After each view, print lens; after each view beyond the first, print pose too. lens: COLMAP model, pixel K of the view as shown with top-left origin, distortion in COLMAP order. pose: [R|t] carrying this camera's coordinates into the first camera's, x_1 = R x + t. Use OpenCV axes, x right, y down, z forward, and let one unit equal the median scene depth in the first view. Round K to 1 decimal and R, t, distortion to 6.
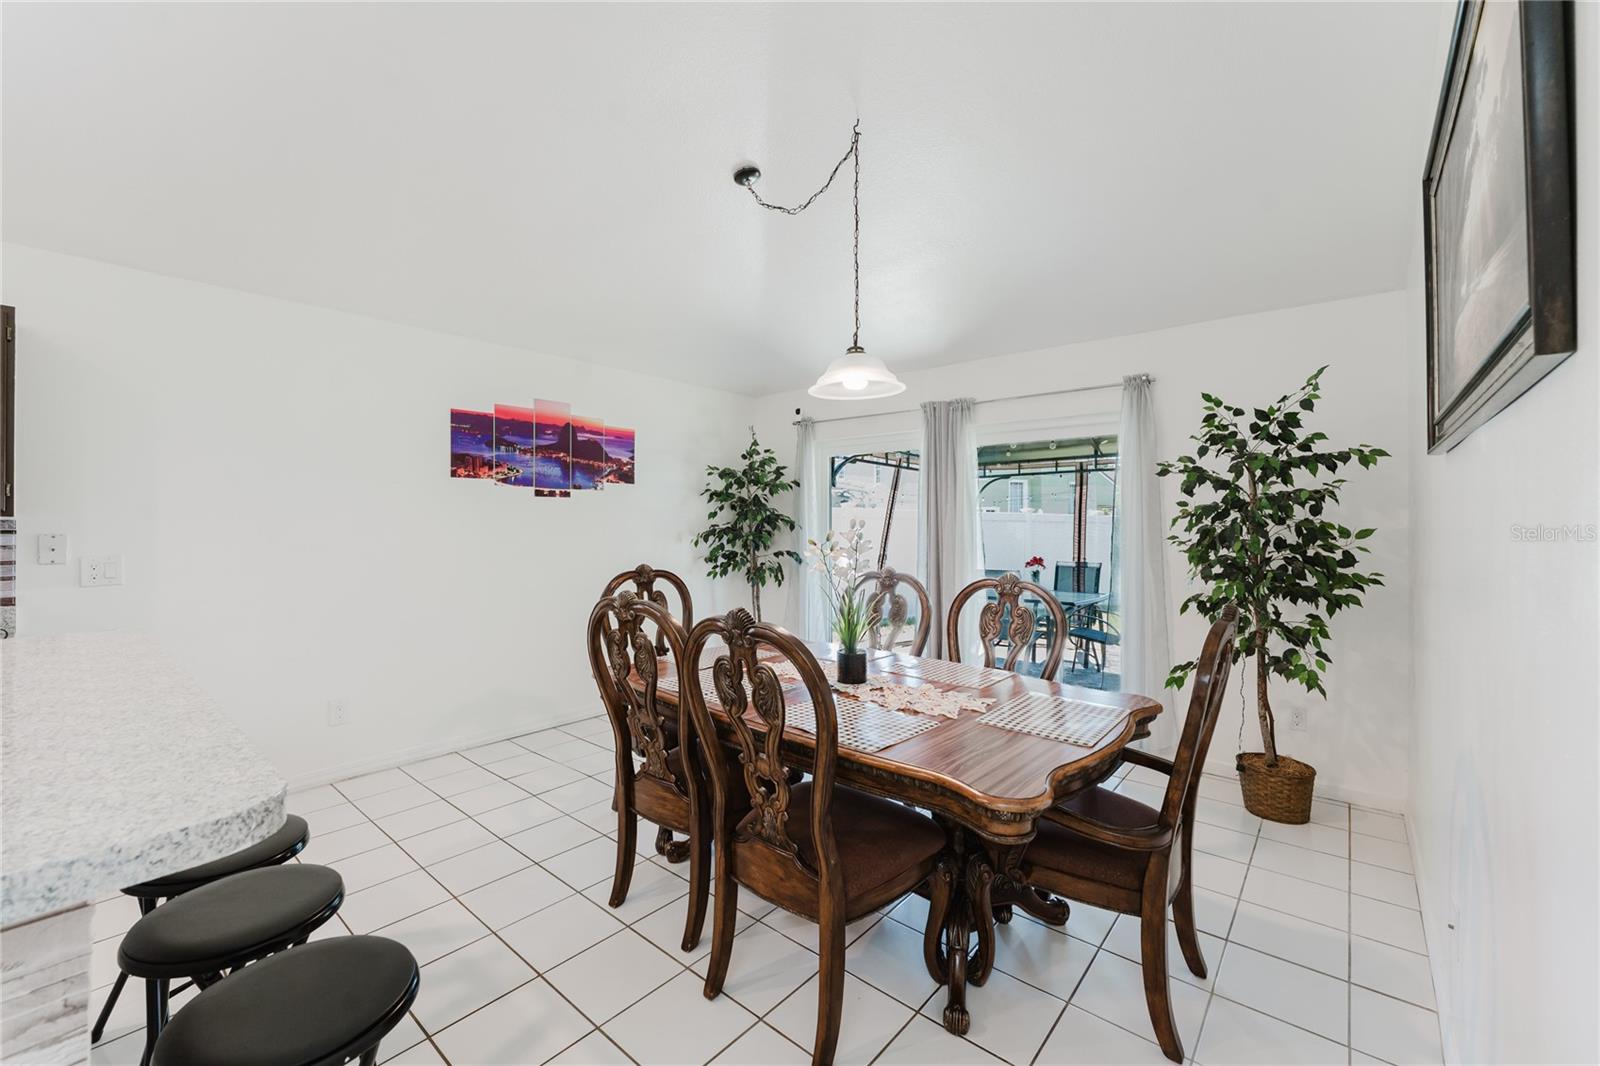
lens RADIAL K [[632.7, 0, 799.1], [0, 632.7, 528.0], [0, 0, 1]] dist [-0.001525, 0.000222]
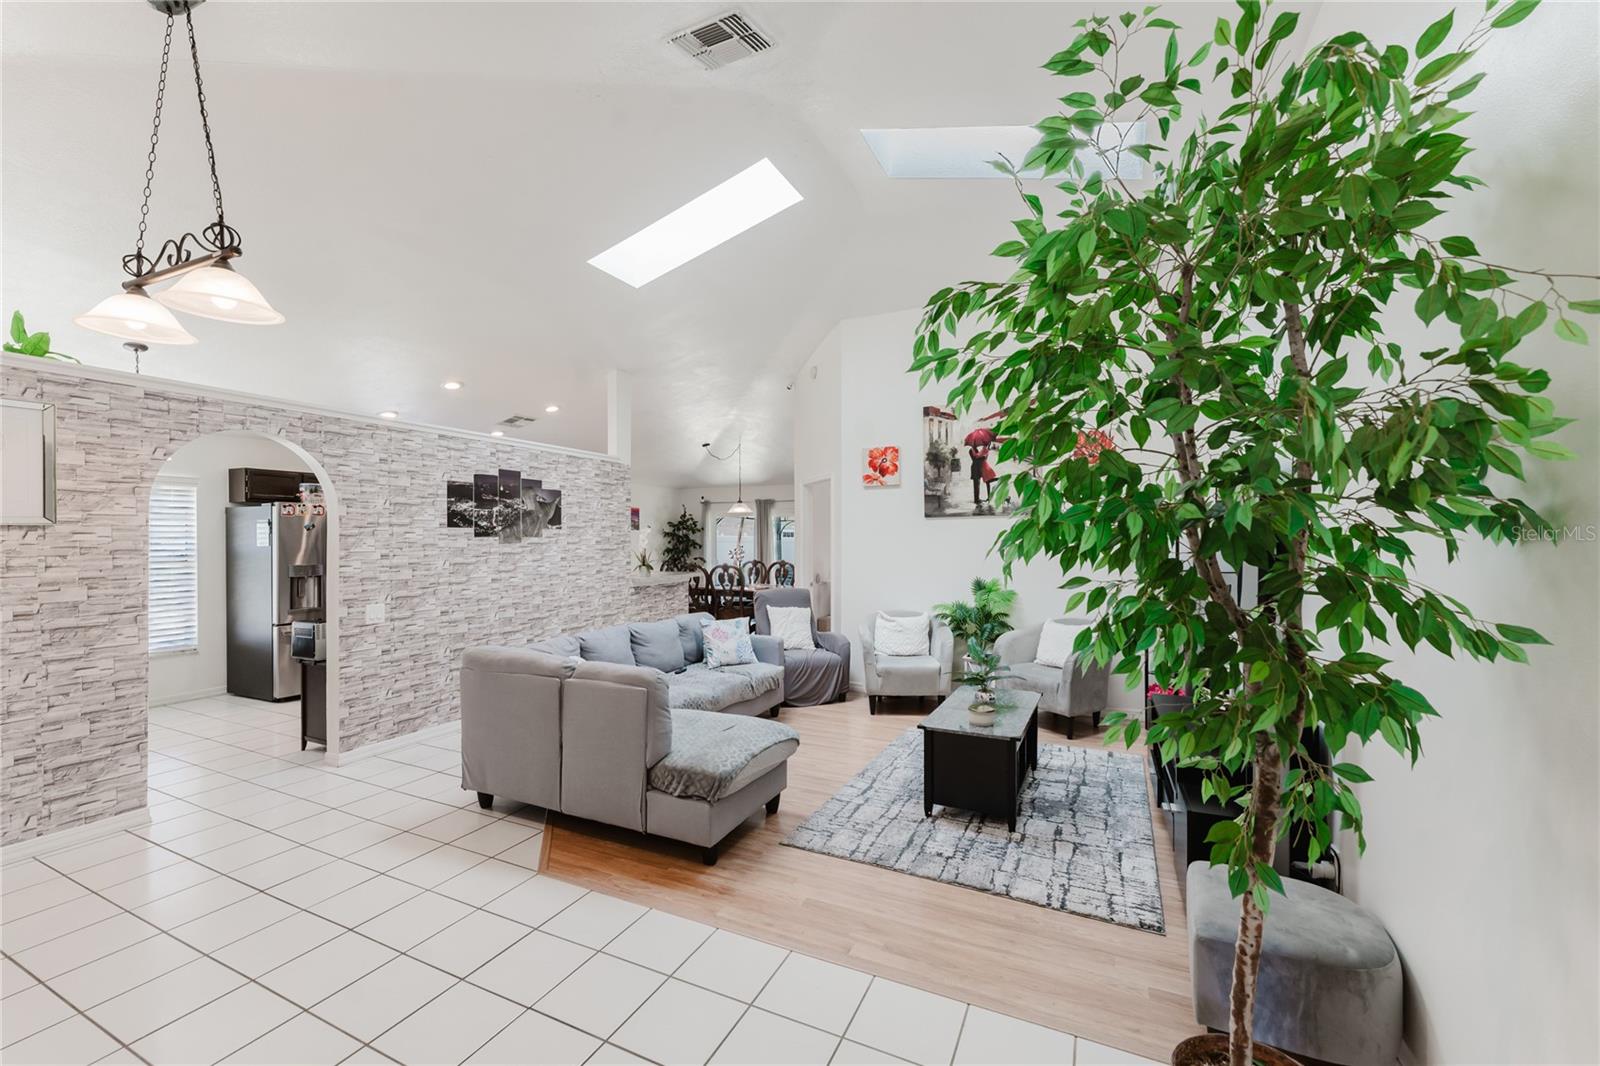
lens RADIAL K [[635.9, 0, 779.1], [0, 635.9, 548.8], [0, 0, 1]] dist [-0.000798, 0.000030]
pose [[0.973025, -0.015435, 0.230183, -0.272962], [0.018842, 0.999743, -0.012611, 0.039280], [-0.229929, 0.016608, 0.973066, -1.366490]]
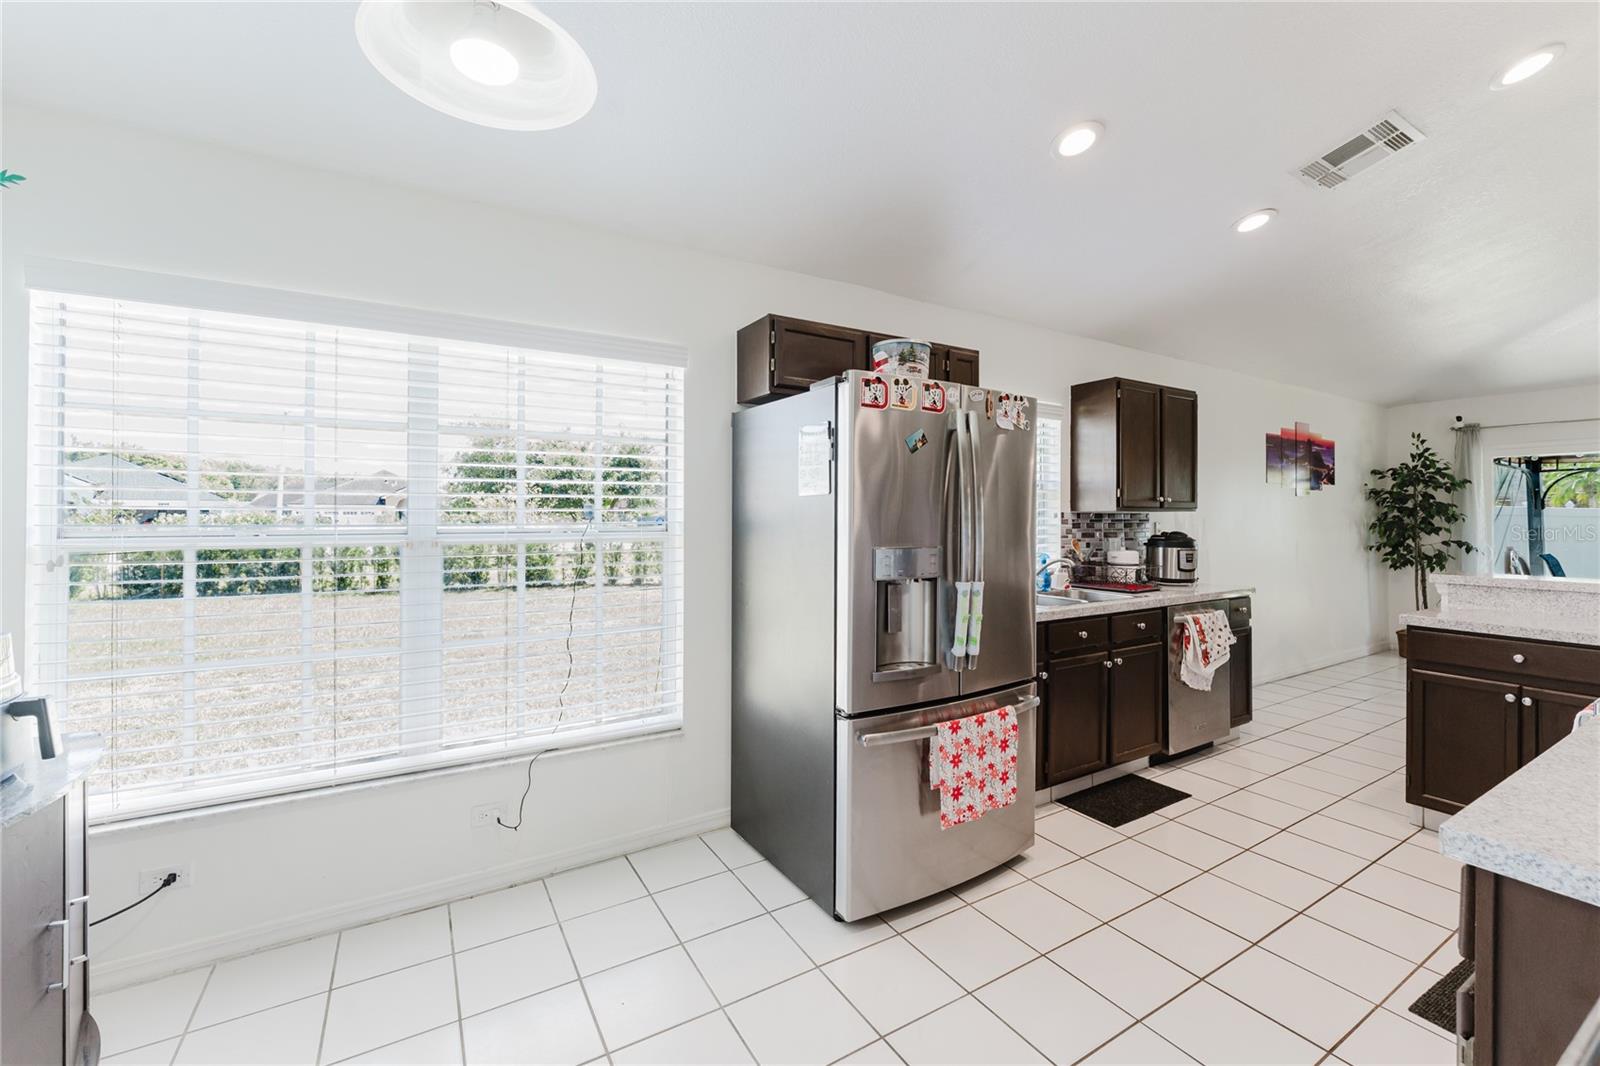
lens RADIAL K [[632.7, 0, 799.1], [0, 632.7, 528.0], [0, 0, 1]] dist [-0.001525, 0.000222]
pose [[0.944900, -0.007752, -0.327266, -0.770238], [0.001735, 0.999824, -0.018675, 0.032904], [0.327354, 0.017078, 0.944748, -0.471381]]
